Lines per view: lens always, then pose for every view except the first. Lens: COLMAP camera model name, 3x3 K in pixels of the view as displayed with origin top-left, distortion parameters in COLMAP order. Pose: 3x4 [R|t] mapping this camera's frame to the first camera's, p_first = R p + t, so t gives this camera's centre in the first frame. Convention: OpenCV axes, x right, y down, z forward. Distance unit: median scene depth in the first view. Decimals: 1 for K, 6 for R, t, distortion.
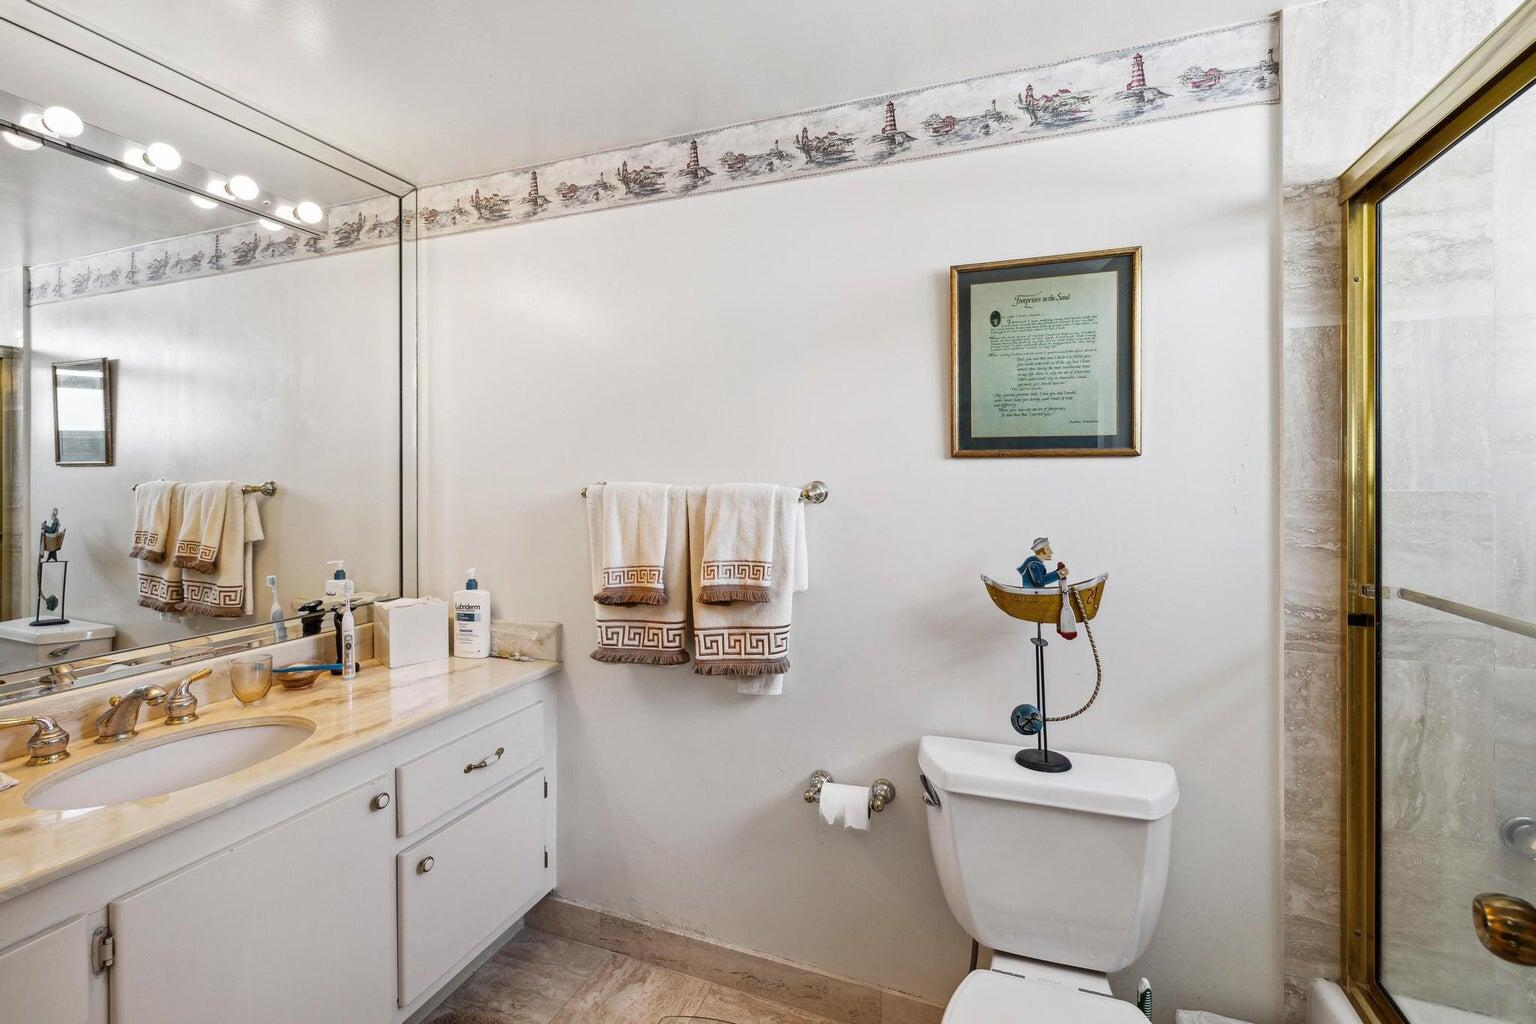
lens RADIAL K [[664.1, 0, 766.2], [0, 664.1, 510.0], [0, 0, 1]] dist [0.000186, 0.000030]
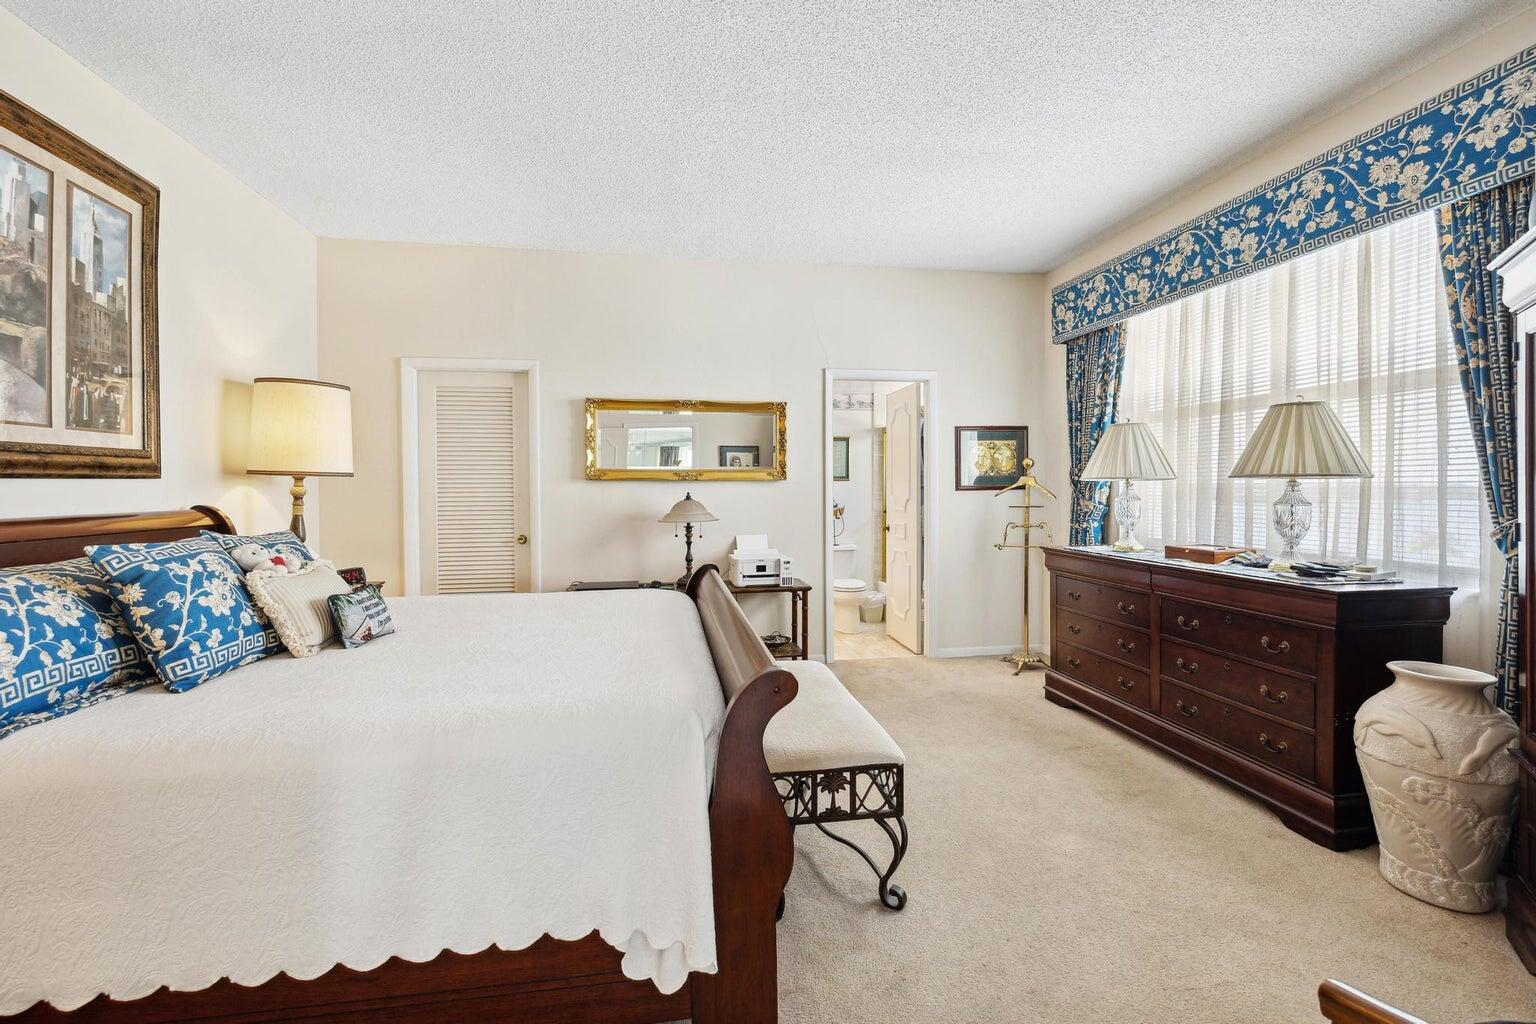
lens RADIAL K [[664.1, 0, 768.7], [0, 664.1, 502.4], [0, 0, 1]] dist [0.000186, 0.000030]
pose [[0.868970, -0.005776, 0.494832, -2.342450], [0.000754, 0.999946, 0.010349, 0.025305], [-0.494865, -0.008620, 0.868927, -2.904007]]
